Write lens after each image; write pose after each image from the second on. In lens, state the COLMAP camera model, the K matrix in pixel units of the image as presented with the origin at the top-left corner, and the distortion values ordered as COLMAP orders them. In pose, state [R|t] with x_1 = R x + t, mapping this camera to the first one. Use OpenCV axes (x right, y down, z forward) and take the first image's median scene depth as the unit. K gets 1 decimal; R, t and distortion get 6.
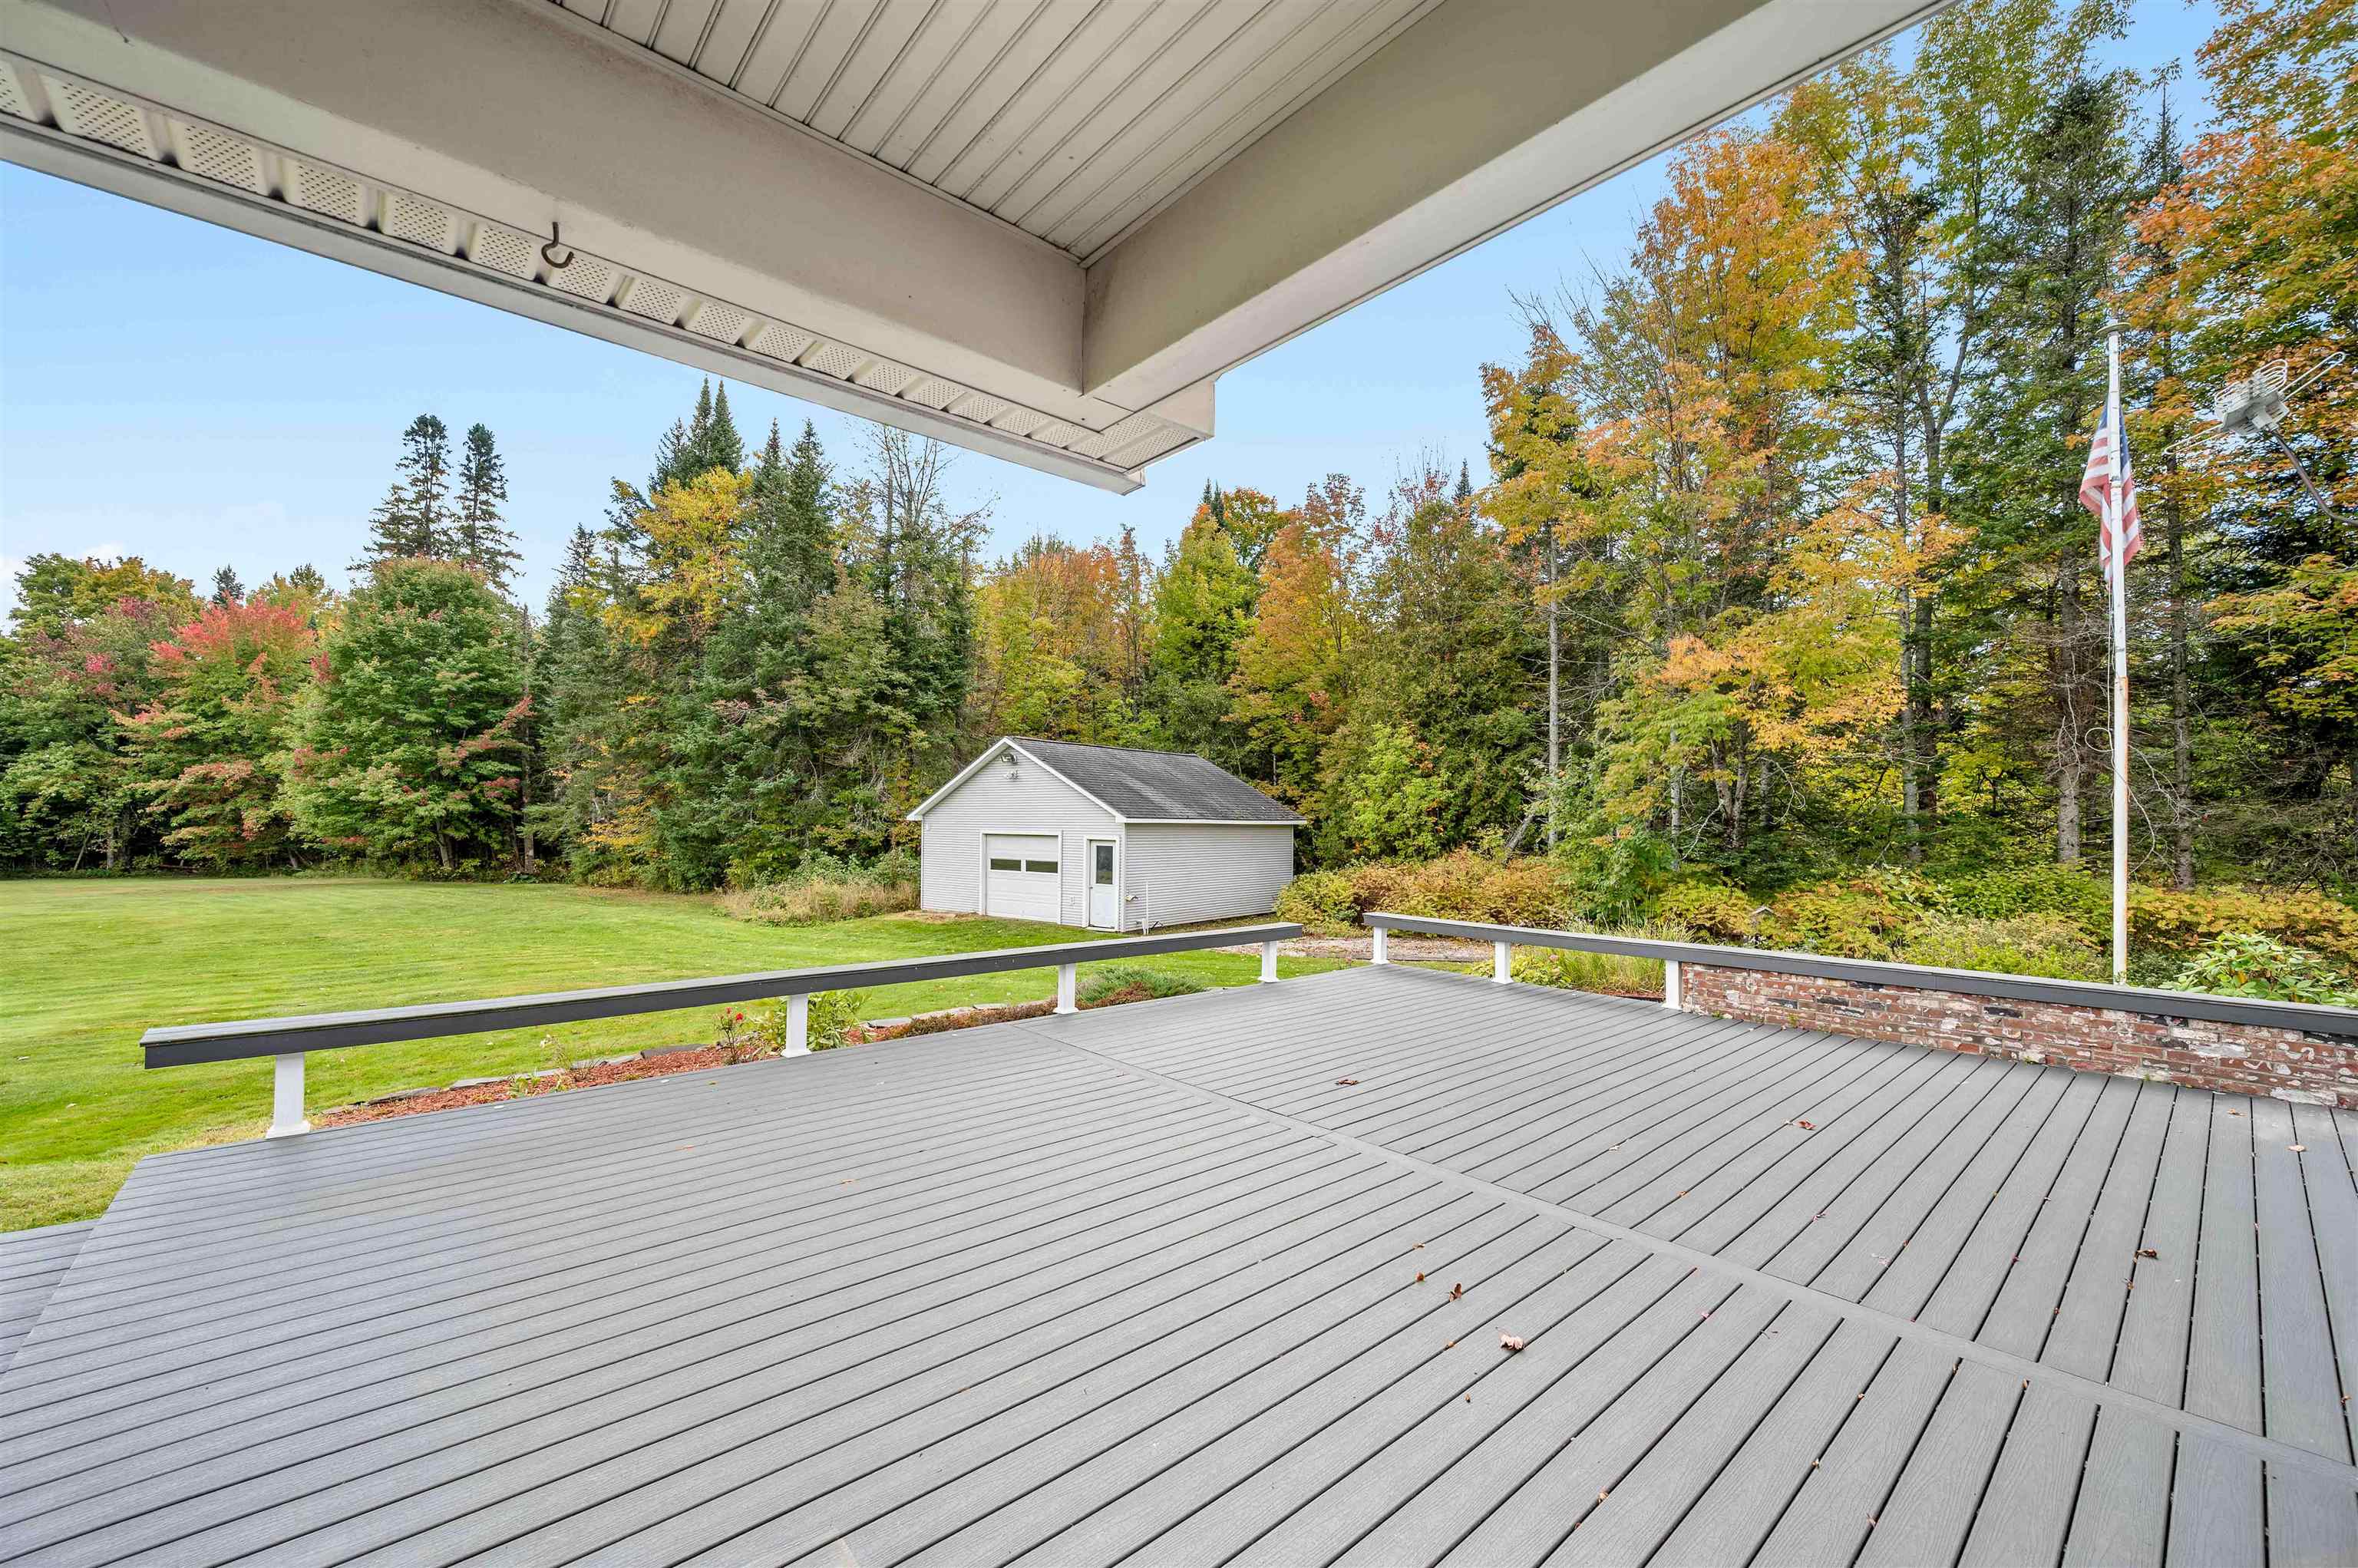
lens RADIAL K [[929.1, 0, 1190.4], [0, 929.1, 819.2], [0, 0, 1]] dist [-0.001752, -0.000029]
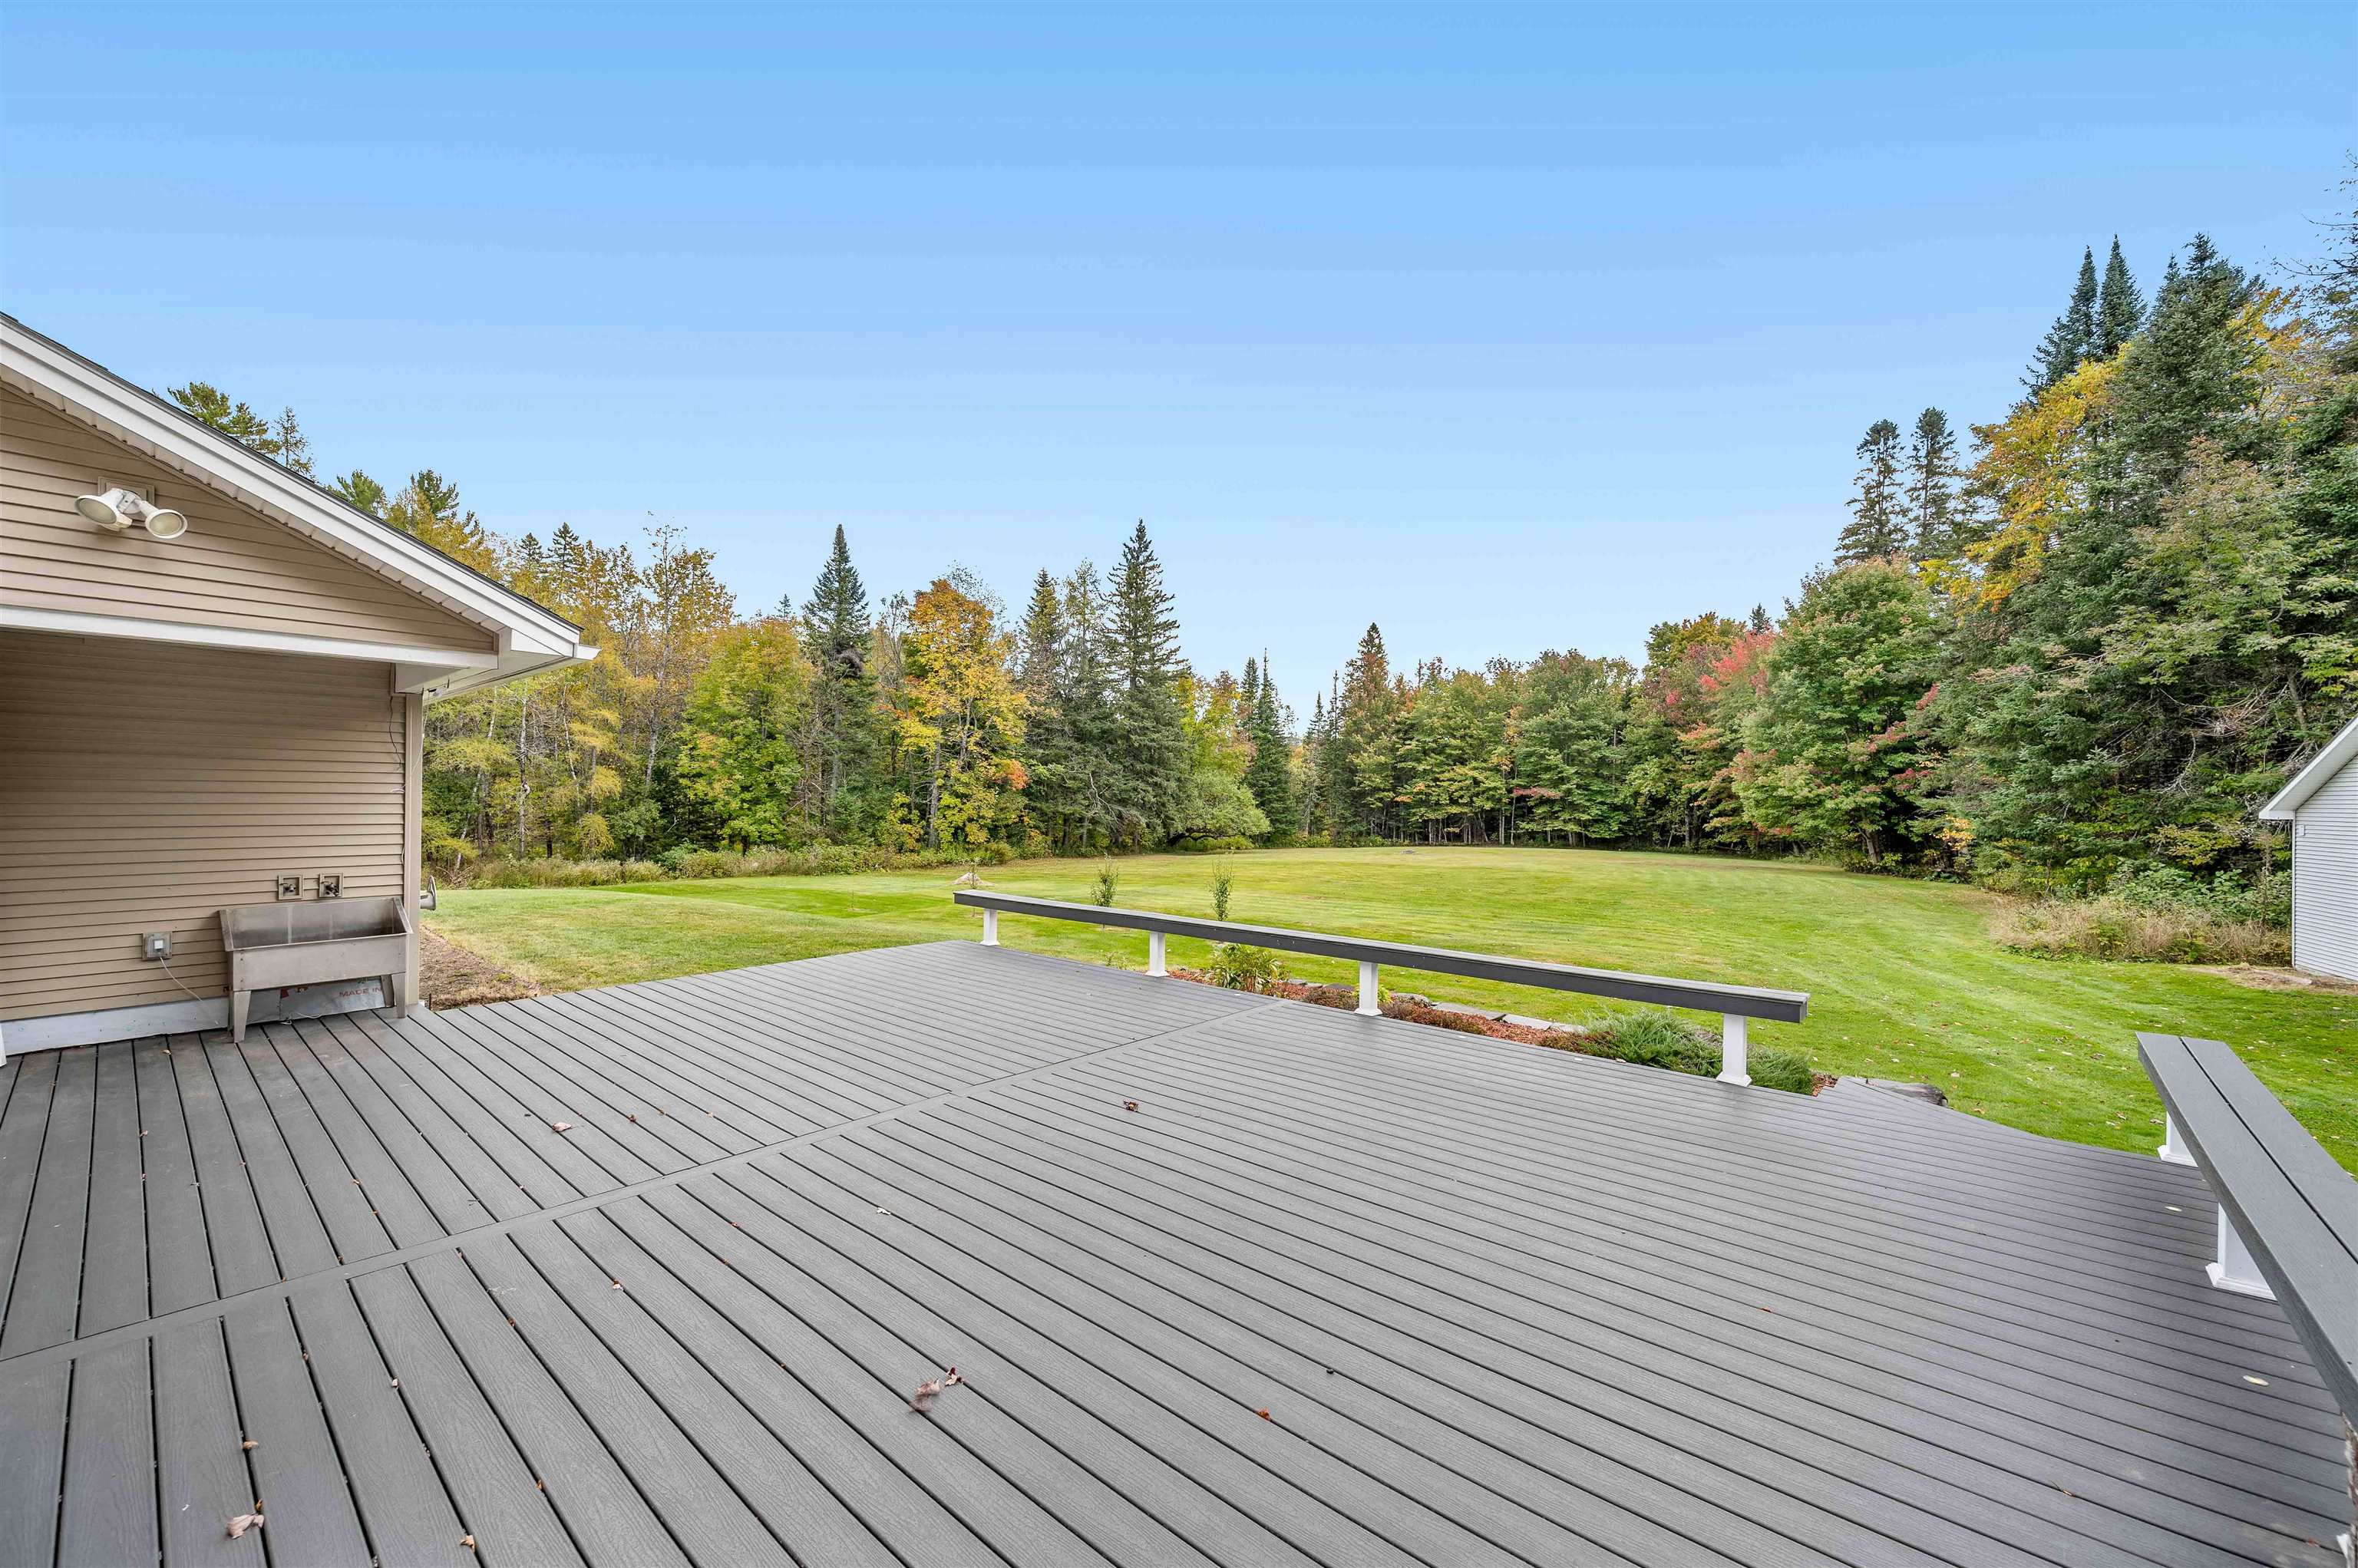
lens RADIAL K [[943.3, 0, 1179.0], [0, 943.3, 784.0], [0, 0, 1]] dist [-0.000461, -0.000063]
pose [[0.127009, -0.020599, -0.991688, 0.138026], [-0.011267, 0.999690, -0.022208, 0.000072], [0.991838, 0.013994, 0.126737, 0.121087]]
